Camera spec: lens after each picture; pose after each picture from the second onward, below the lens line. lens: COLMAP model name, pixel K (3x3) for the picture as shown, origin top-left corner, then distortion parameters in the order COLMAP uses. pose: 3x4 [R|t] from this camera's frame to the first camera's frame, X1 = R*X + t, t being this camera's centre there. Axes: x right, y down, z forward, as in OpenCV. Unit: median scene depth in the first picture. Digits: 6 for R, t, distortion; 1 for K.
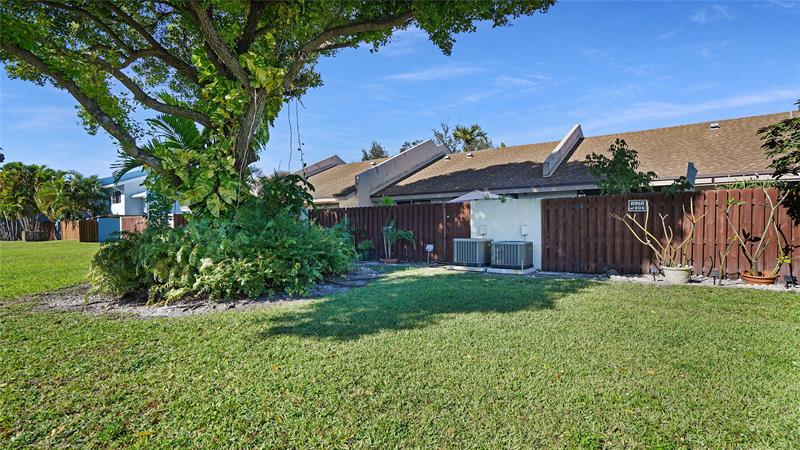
lens RADIAL K [[372.1, 0, 397.1], [0, 372.1, 229.2], [0, 0, 1]] dist [-0.062260, 0.026204]
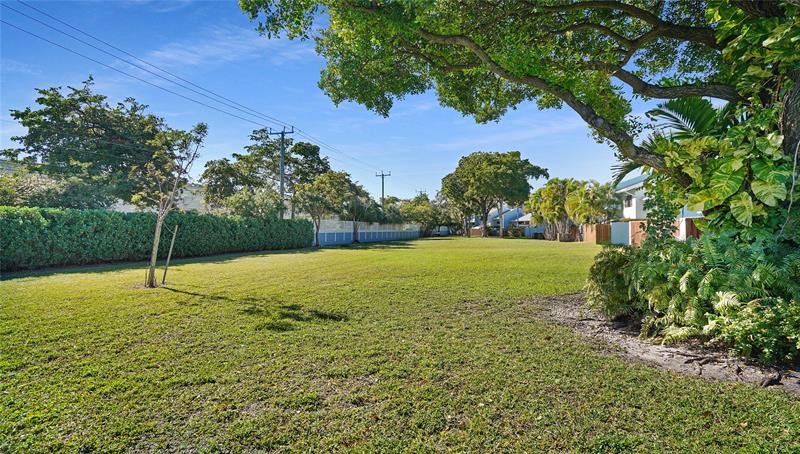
lens RADIAL K [[376.5, 0, 399.8], [0, 376.5, 229.8], [0, 0, 1]] dist [-0.049505, 0.018120]
pose [[0.344375, 0.007081, -0.938806, -0.075451], [-0.010189, 0.999941, 0.003805, -0.022545], [0.938777, 0.008255, 0.344426, 0.157524]]
